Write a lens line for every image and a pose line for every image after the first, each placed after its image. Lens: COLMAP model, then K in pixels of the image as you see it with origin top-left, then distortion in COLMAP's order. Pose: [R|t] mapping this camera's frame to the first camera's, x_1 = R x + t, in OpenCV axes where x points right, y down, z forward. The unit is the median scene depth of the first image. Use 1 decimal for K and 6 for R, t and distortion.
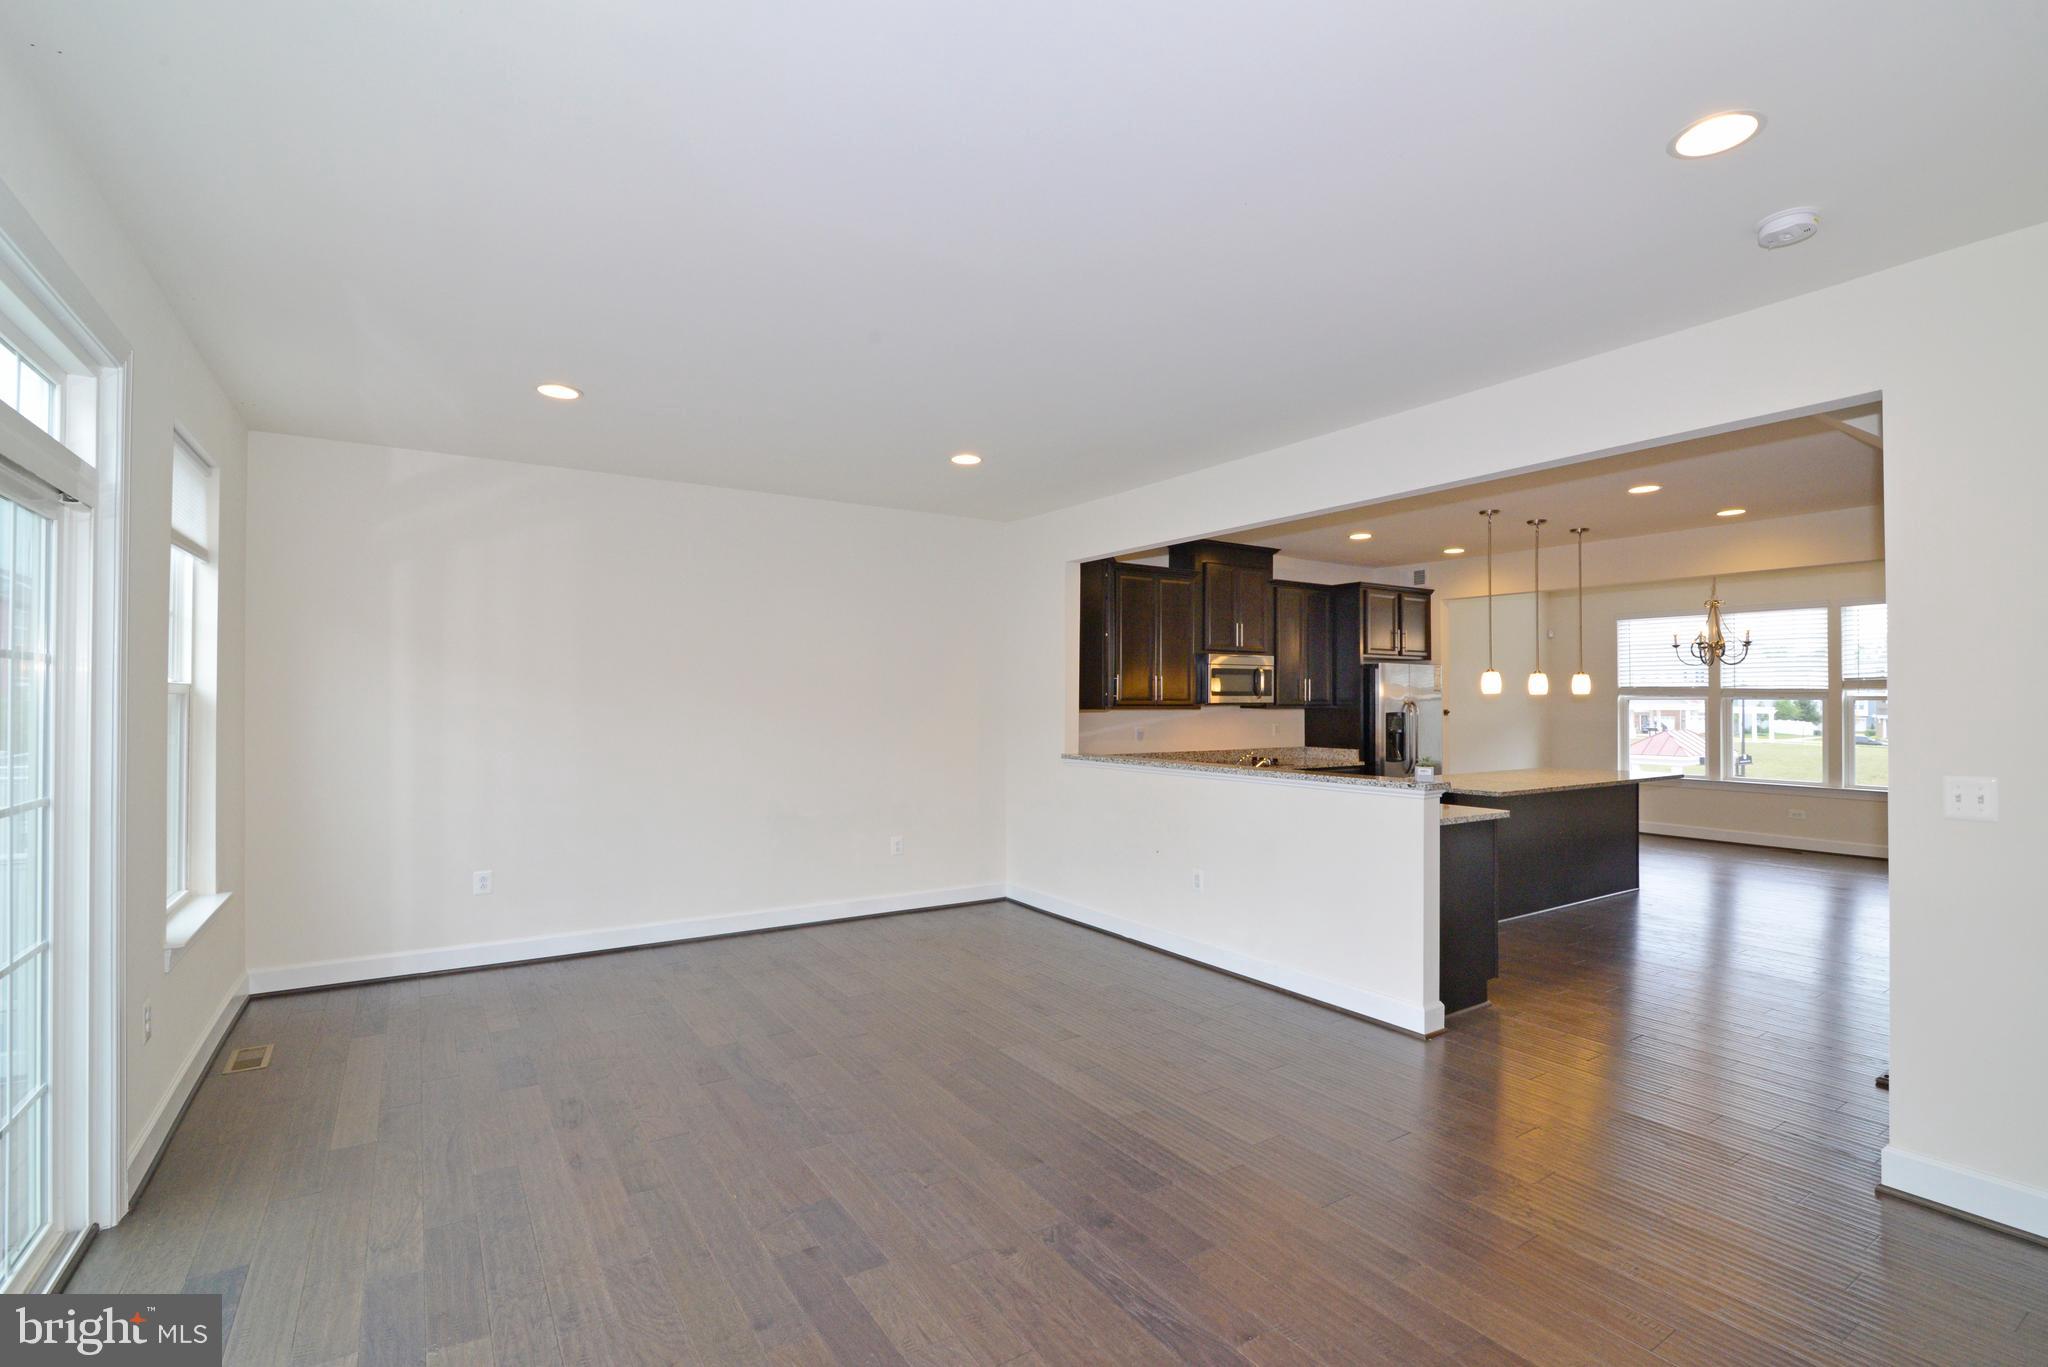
lens RADIAL K [[932.1, 0, 1019.5], [0, 932.1, 689.1], [0, 0, 1]] dist [-0.017919, 0.000564]
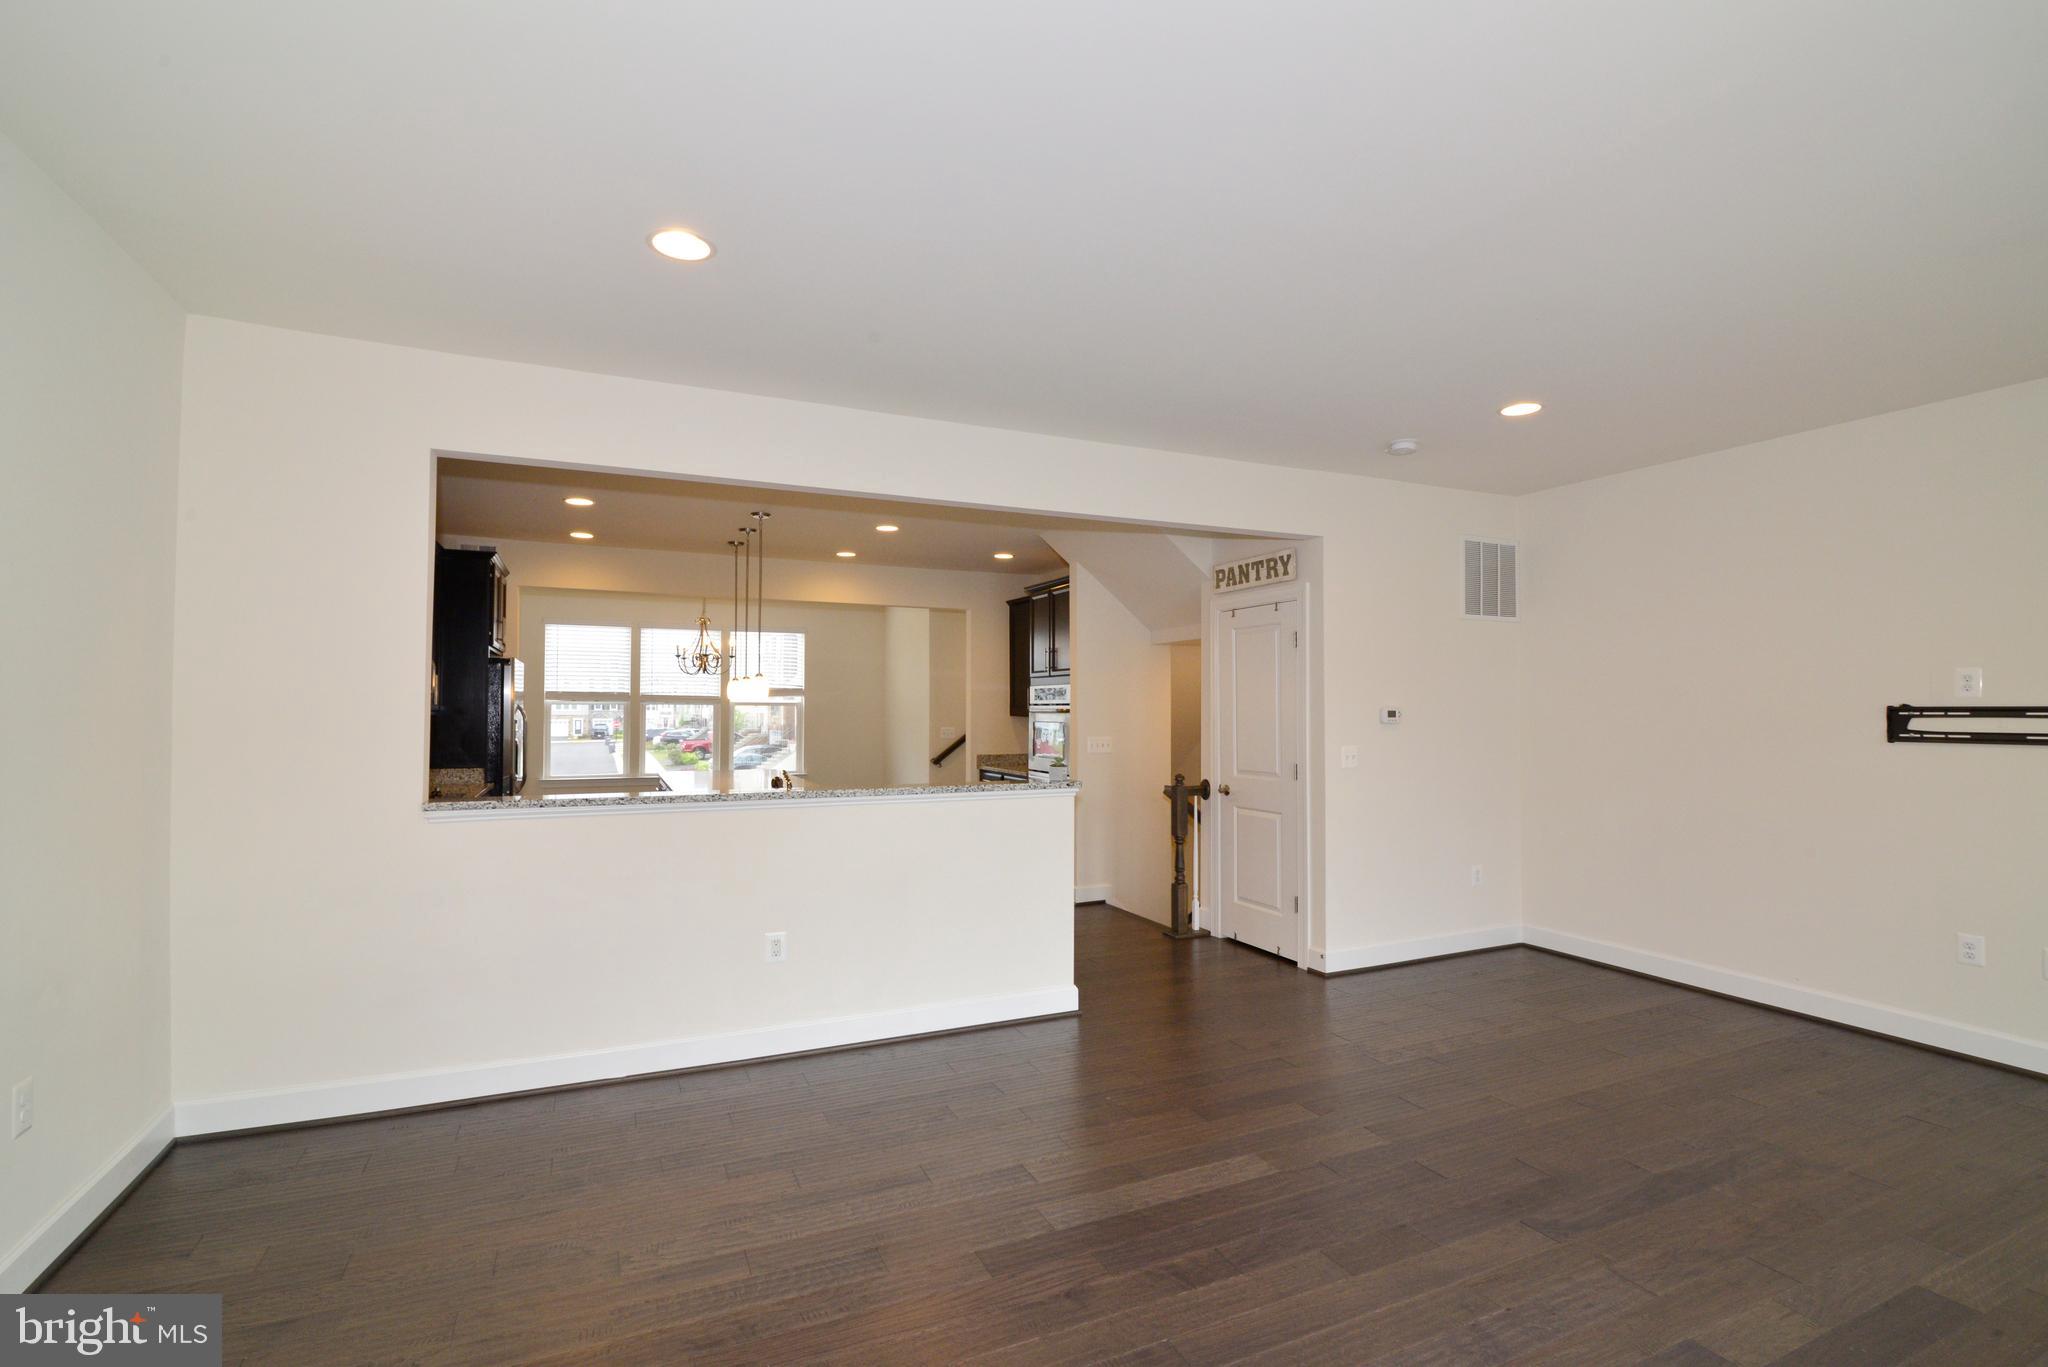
lens RADIAL K [[932.1, 0, 1019.5], [0, 932.1, 689.1], [0, 0, 1]] dist [-0.017919, 0.000564]
pose [[0.154484, 0.018309, 0.987826, -0.471010], [-0.013353, 0.999776, -0.016442, 0.007796], [-0.987905, -0.010650, 0.154694, 0.633394]]
